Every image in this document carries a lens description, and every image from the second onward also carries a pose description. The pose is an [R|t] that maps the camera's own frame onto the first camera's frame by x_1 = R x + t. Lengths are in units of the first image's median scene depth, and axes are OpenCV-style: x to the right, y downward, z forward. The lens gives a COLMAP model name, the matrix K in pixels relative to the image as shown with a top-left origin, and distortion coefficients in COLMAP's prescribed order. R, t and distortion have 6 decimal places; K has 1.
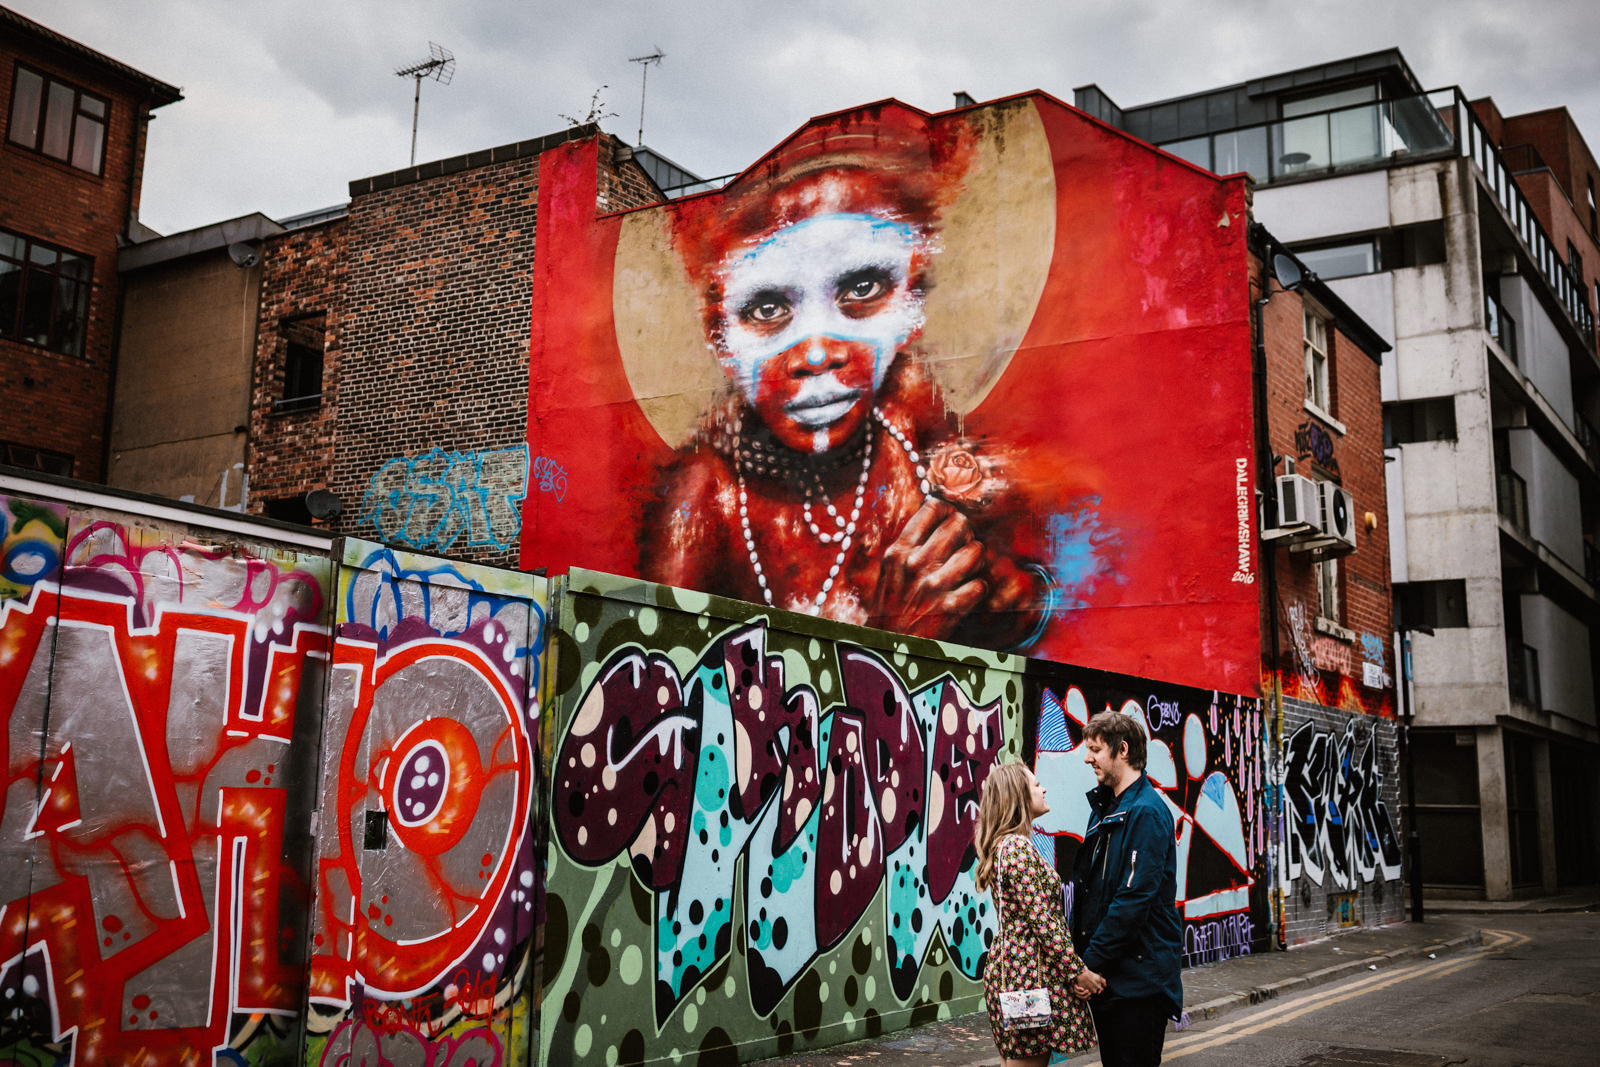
lens RADIAL K [[1607.4, 0, 745.6], [0, 1607.4, 528.9], [0, 0, 1]] dist [-0.002798, -0.016662]
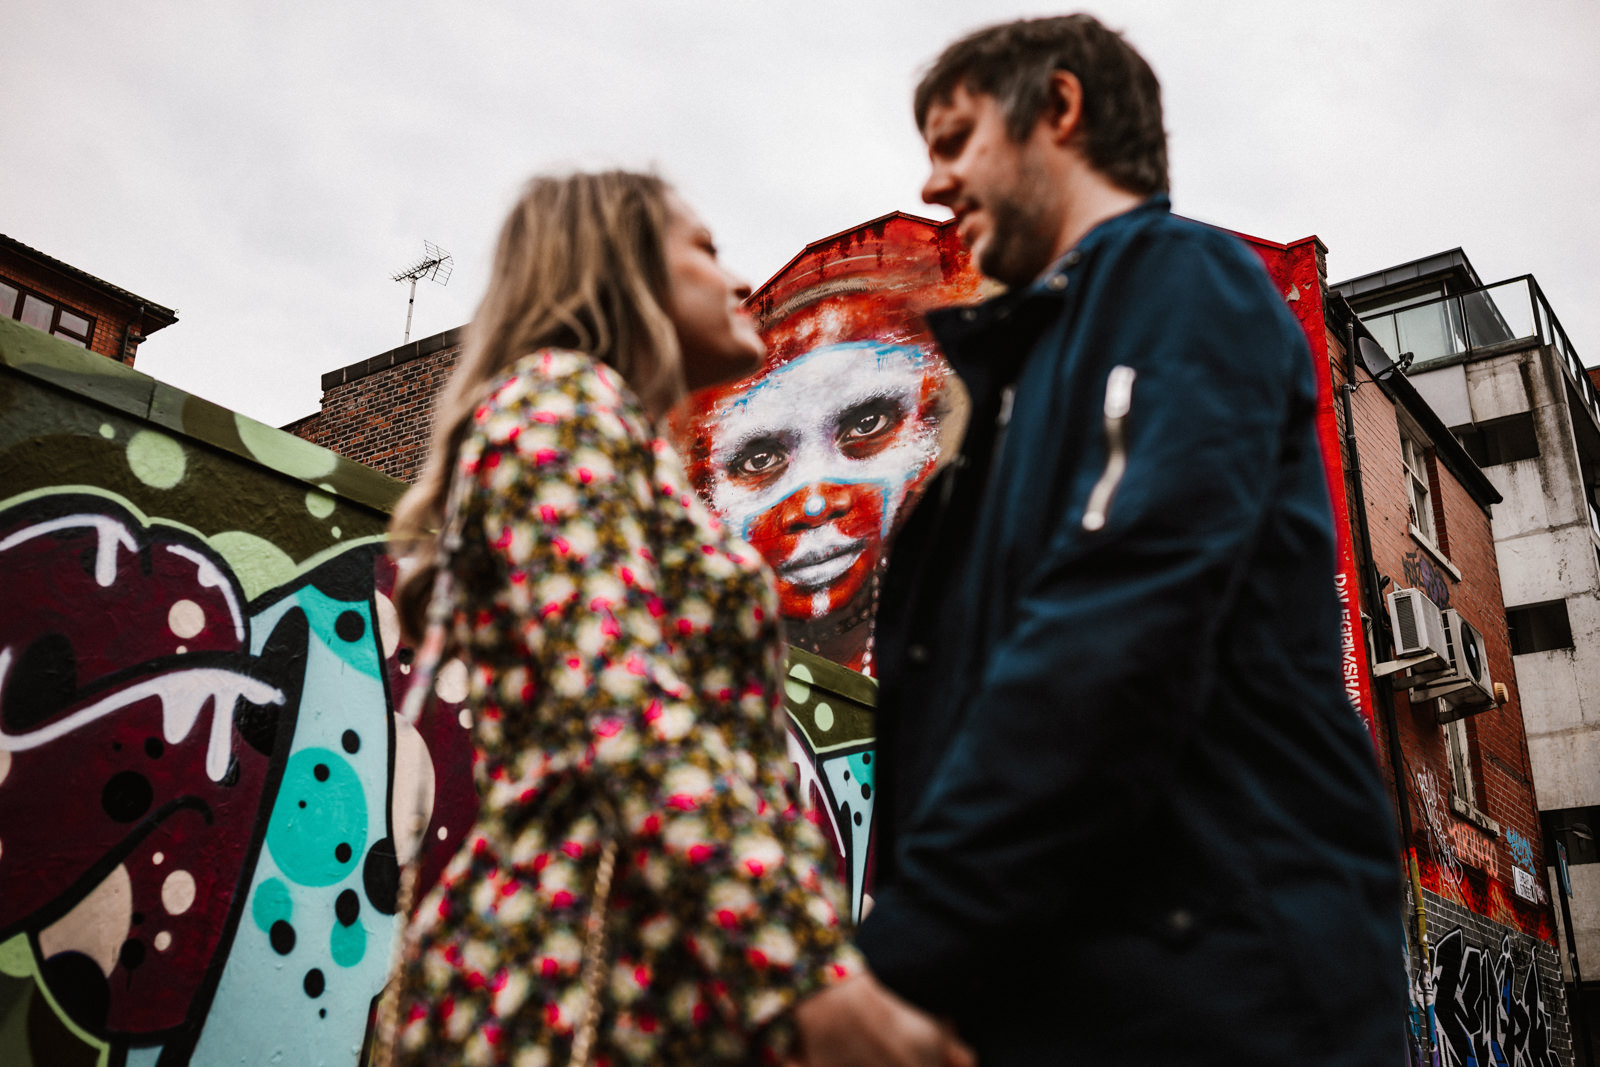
lens RADIAL K [[1582.6, 0, 808.7], [0, 1582.6, 521.3], [0, 0, 1]] dist [0.000200, -0.028644]
pose [[0.999765, -0.018935, -0.010537, 0.050398], [0.016509, 0.980542, -0.195615, 0.062400], [0.014036, 0.195395, 0.980624, 0.199366]]
